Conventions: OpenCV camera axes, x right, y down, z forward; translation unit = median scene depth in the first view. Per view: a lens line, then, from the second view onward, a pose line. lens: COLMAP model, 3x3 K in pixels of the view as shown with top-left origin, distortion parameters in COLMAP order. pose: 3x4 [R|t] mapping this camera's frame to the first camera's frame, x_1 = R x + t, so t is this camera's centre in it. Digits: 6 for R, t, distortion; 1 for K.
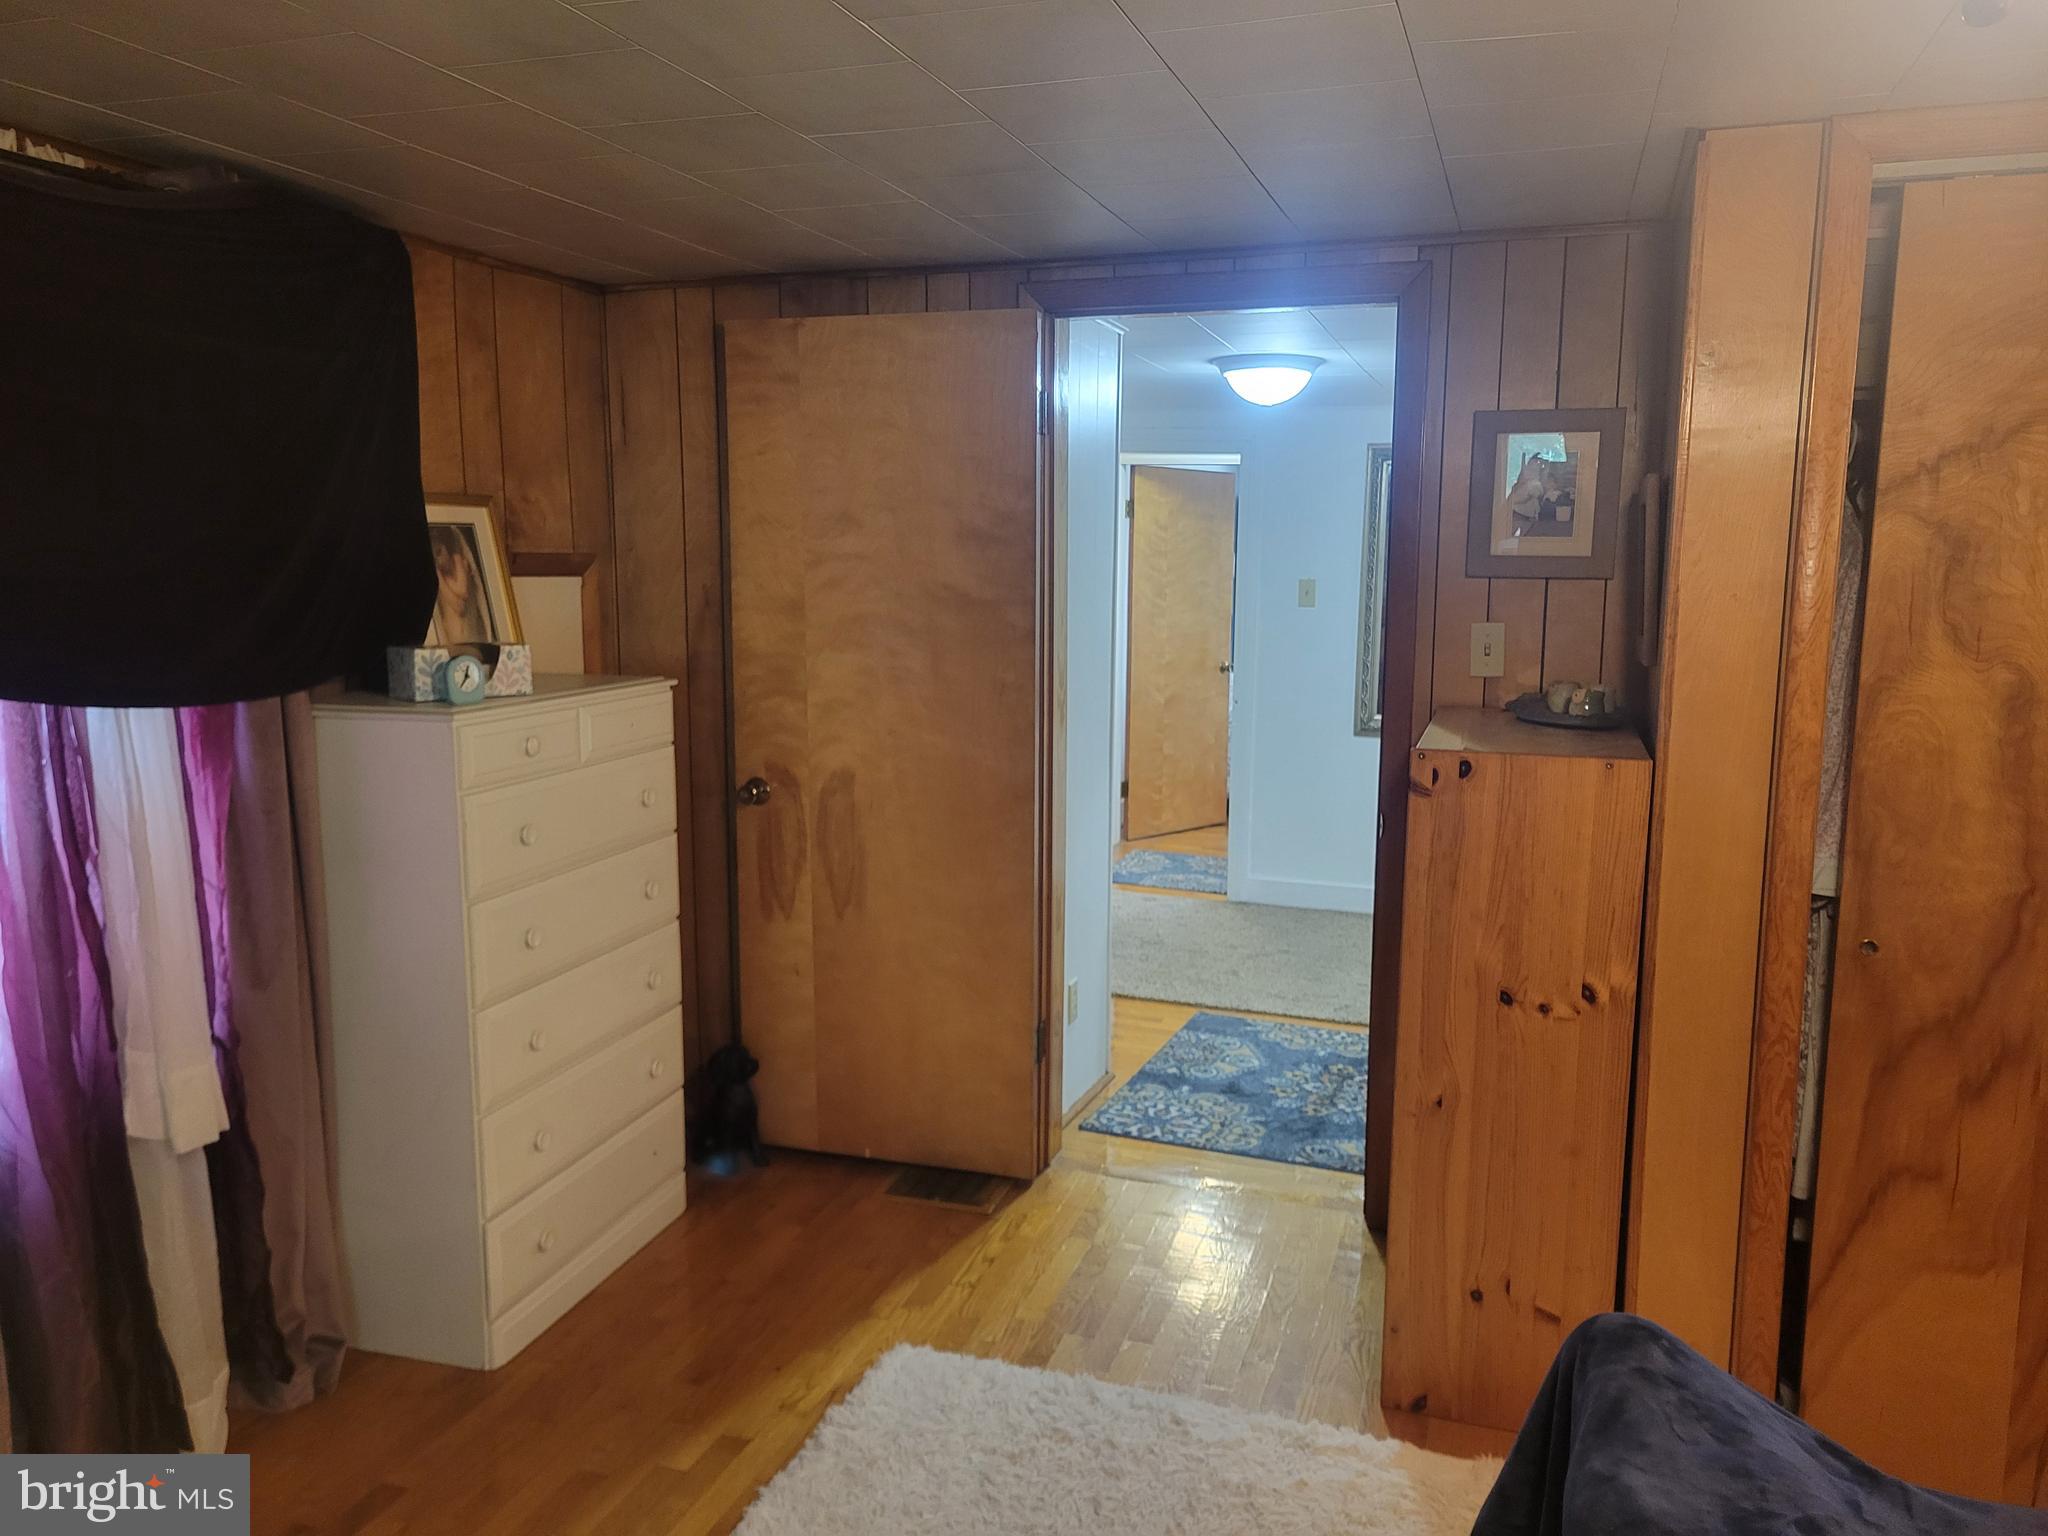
lens RADIAL K [[1533.3, 0, 1015.5], [0, 1533.3, 774.7], [0, 0, 1]] dist [0.054363, -0.035715]
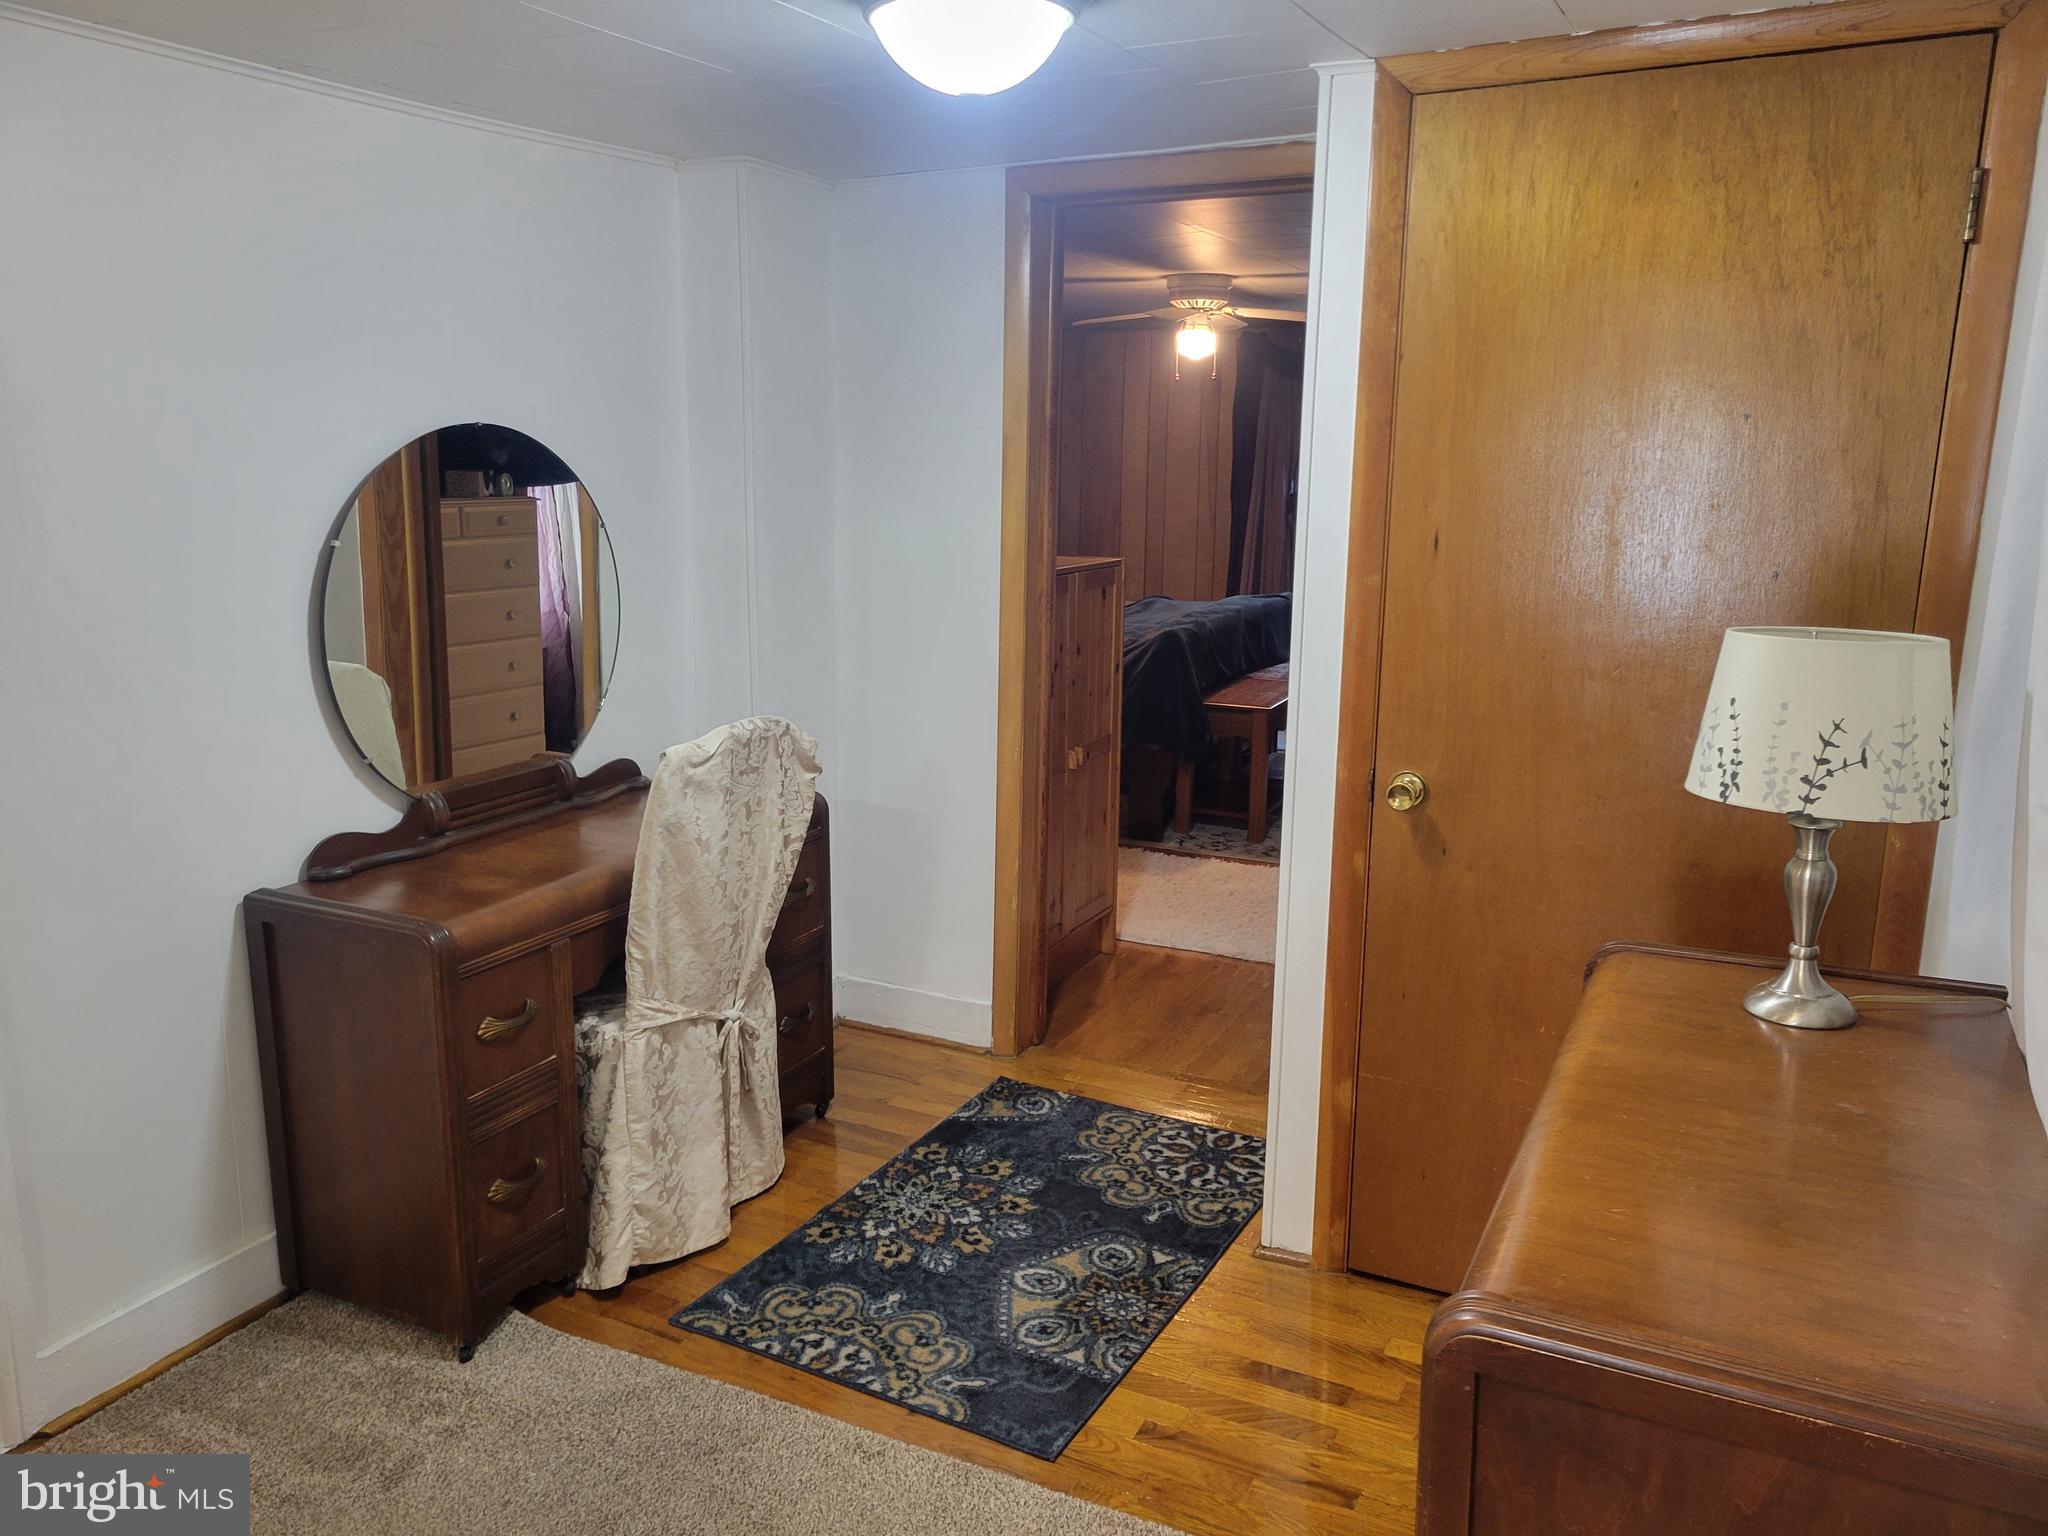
lens RADIAL K [[1533.3, 0, 1015.5], [0, 1533.3, 774.7], [0, 0, 1]] dist [0.054363, -0.035715]
pose [[-0.992264, -0.043781, 0.116167, 0.089721], [-0.000066, 0.935937, 0.352167, -0.207071], [-0.124143, 0.349435, -0.928700, 1.422776]]
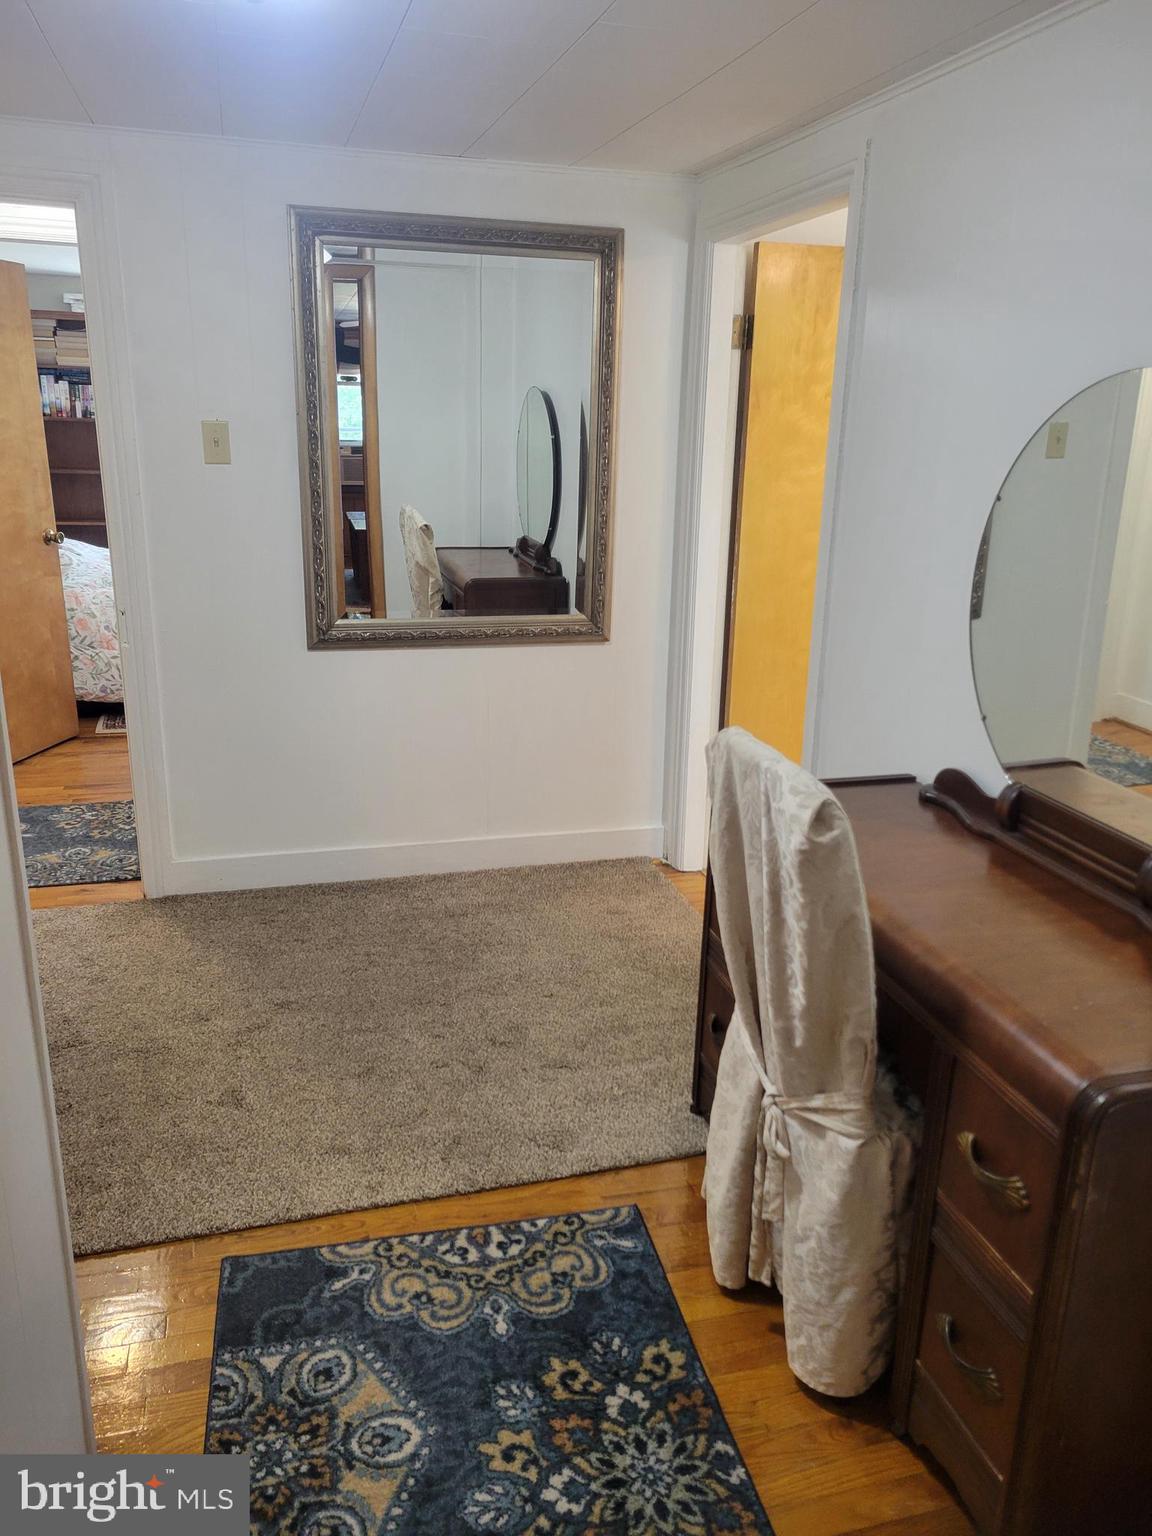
lens RADIAL K [[1150.0, 0, 565.5], [0, 1150.0, 749.7], [0, 0, 1]] dist [0.054363, -0.035715]
pose [[0.820935, -0.158933, 0.548458, 0.023917], [0.071786, 0.981590, 0.176998, -0.086933], [-0.566491, -0.105932, 0.817231, 0.650561]]
